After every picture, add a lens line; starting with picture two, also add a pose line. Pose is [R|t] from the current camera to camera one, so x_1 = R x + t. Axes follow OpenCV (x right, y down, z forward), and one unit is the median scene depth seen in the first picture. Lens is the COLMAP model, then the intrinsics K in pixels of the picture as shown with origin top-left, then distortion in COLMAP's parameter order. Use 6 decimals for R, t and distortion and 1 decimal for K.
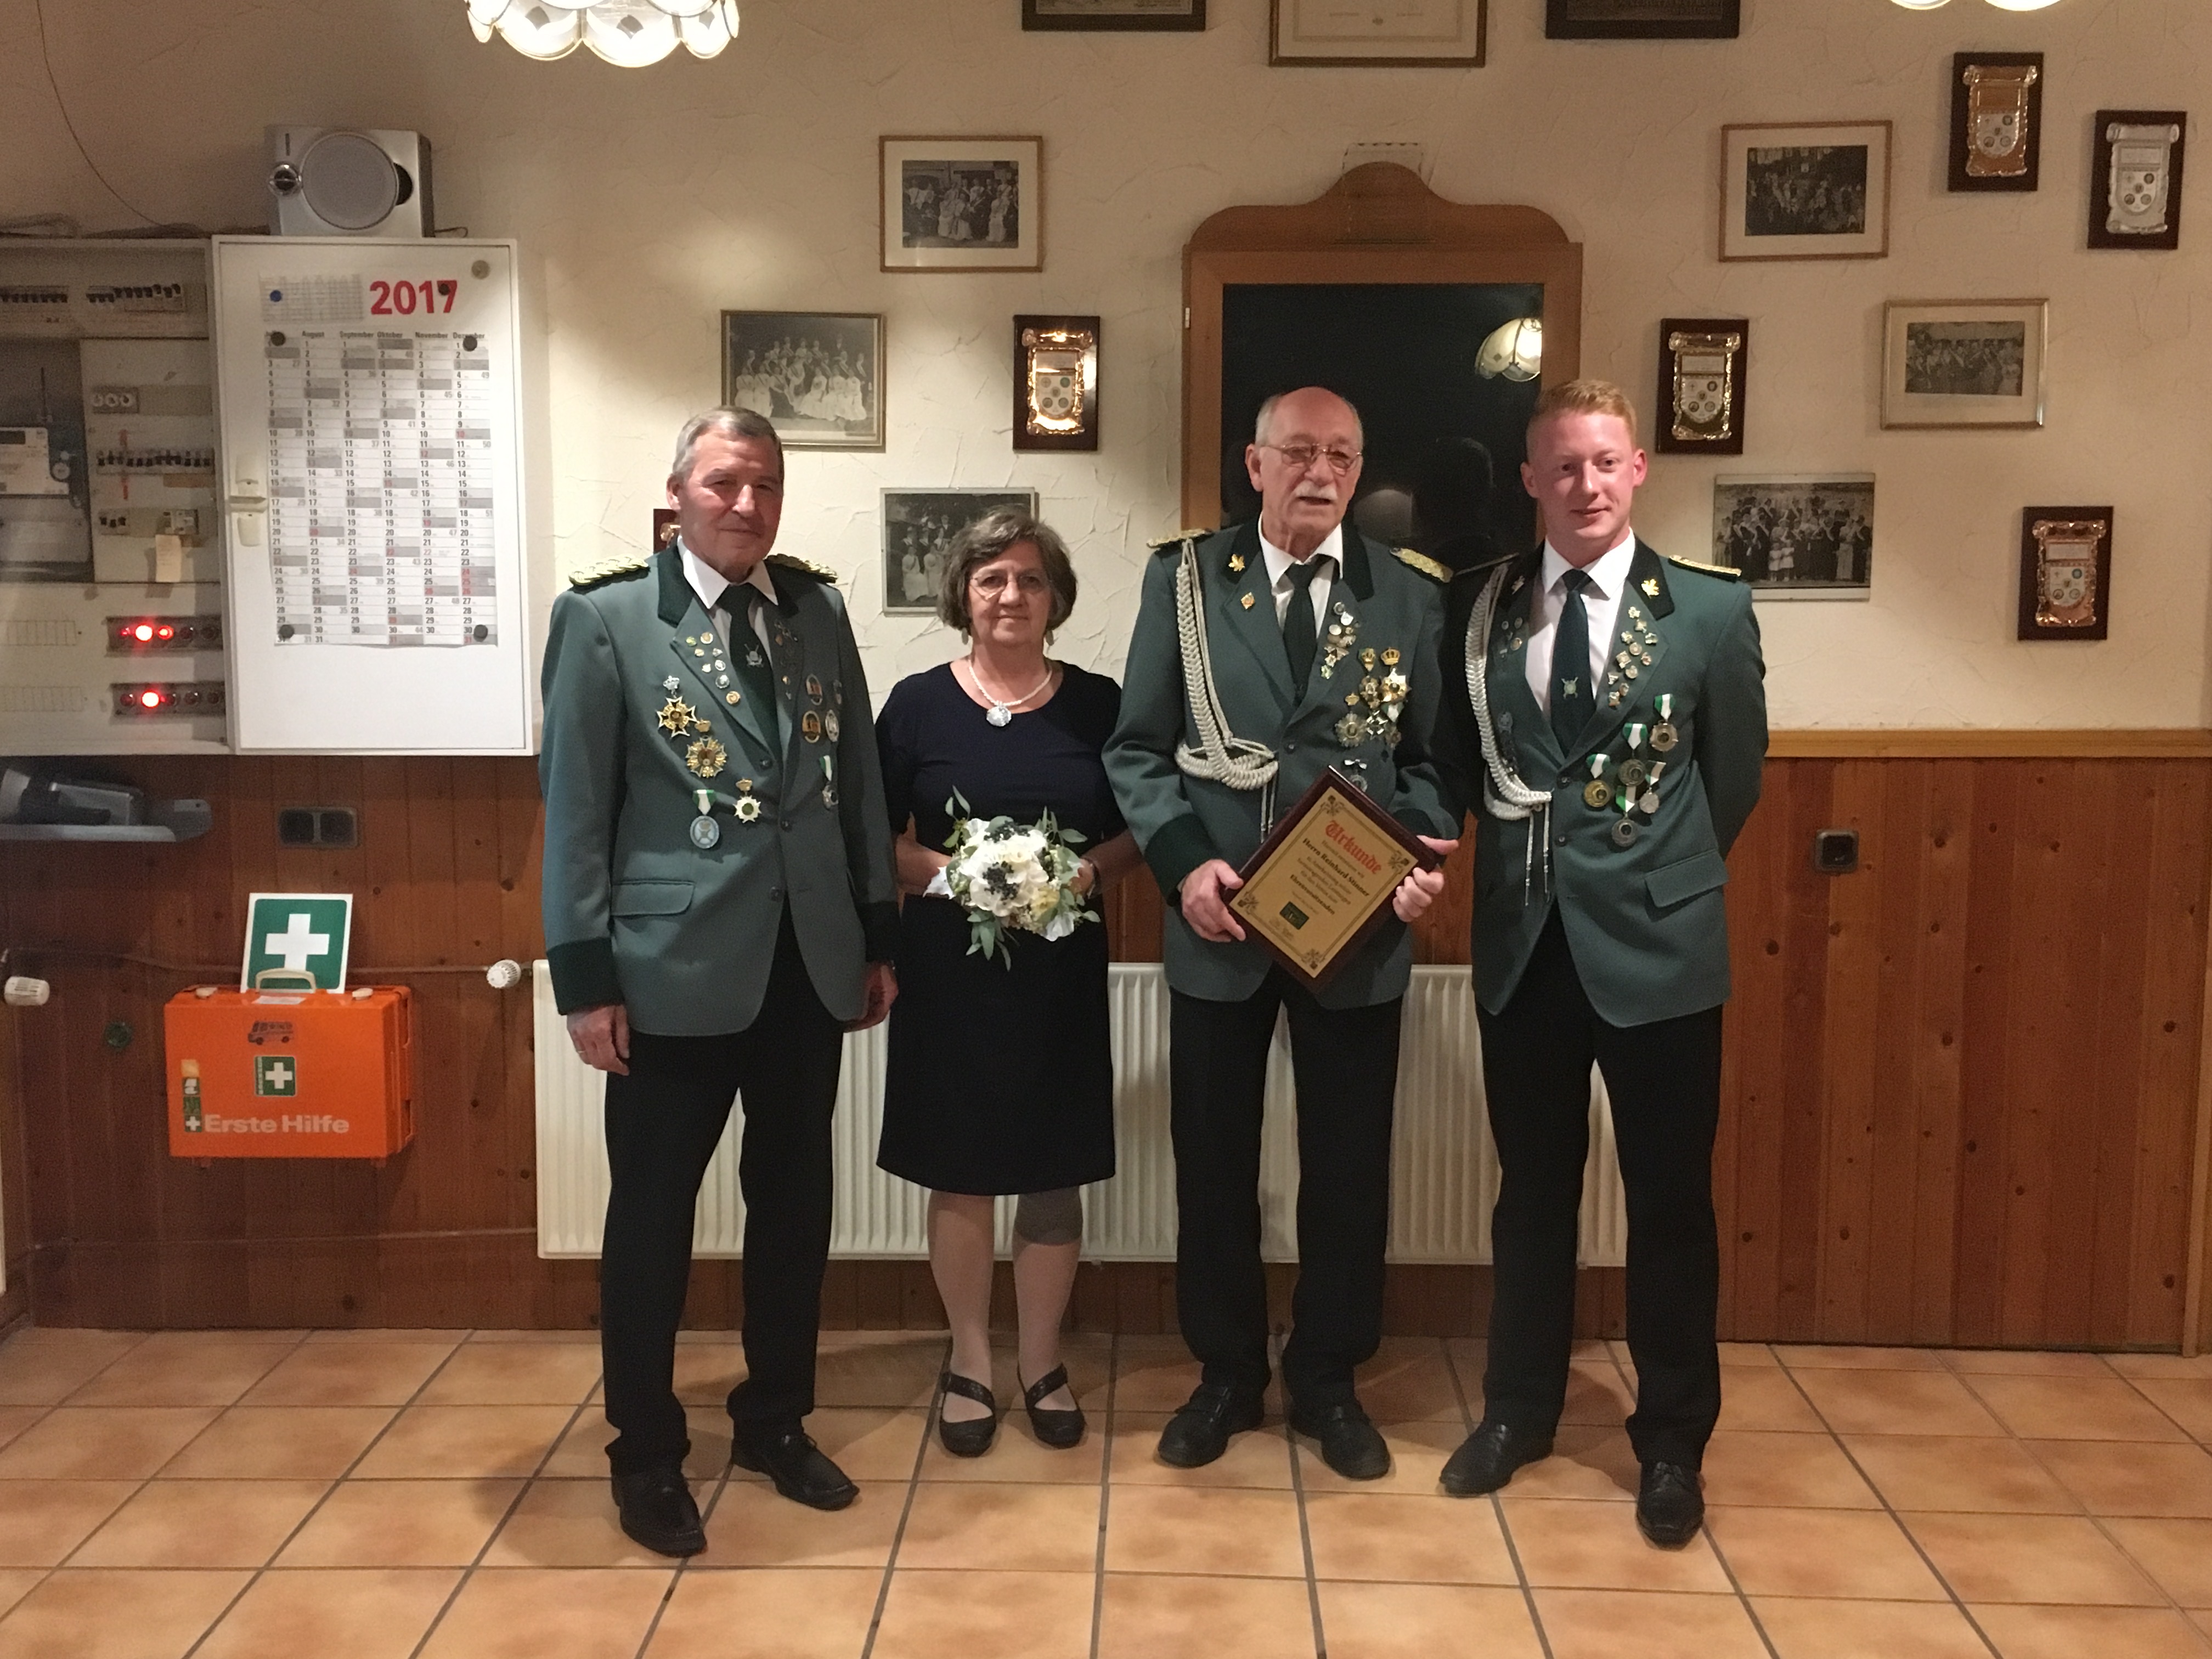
lens RADIAL K [[2227.4, 0, 1109.6], [0, 2227.4, 833.0], [0, 0, 1]] dist [0.043583, 0.000000]
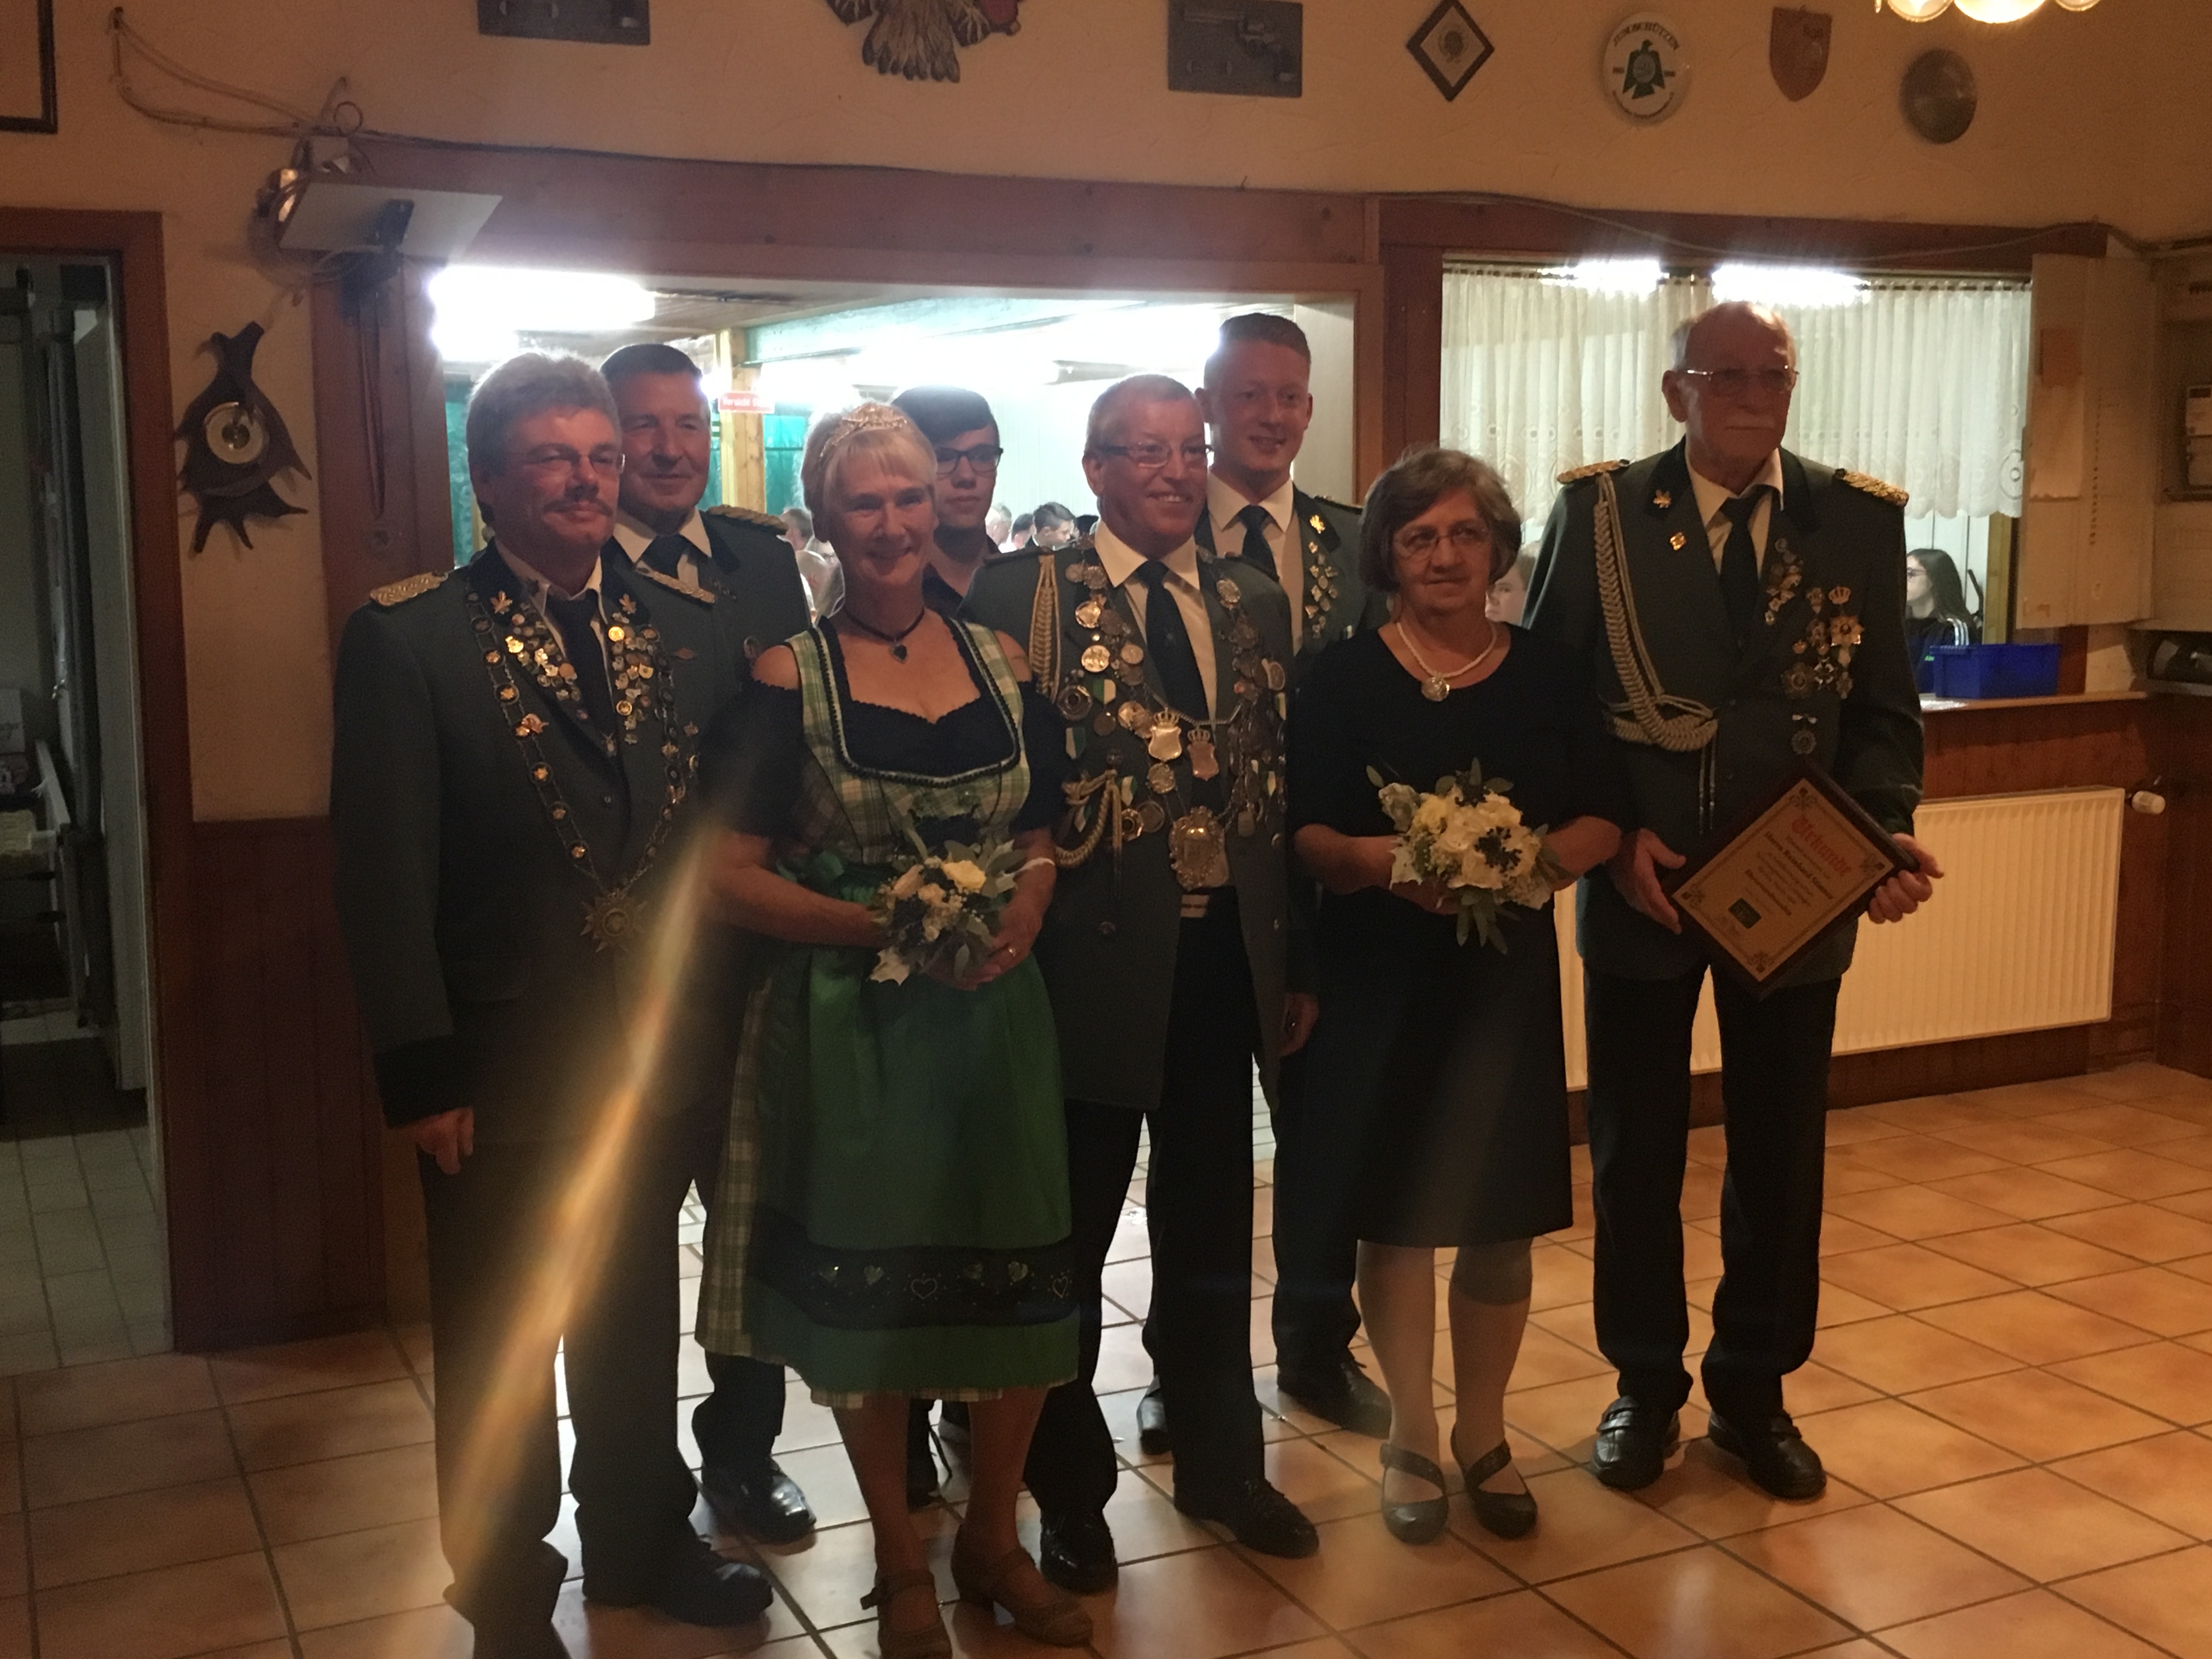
lens RADIAL K [[2375.1, 0, 1126.7], [0, 2375.1, 833.1], [0, 0, 1]] dist [0.044301, 0.000000]
pose [[0.453830, 0.119500, -0.883039, 0.511075], [-0.097031, 0.991702, 0.084337, 0.025754], [0.885790, 0.047407, 0.461659, -0.212736]]
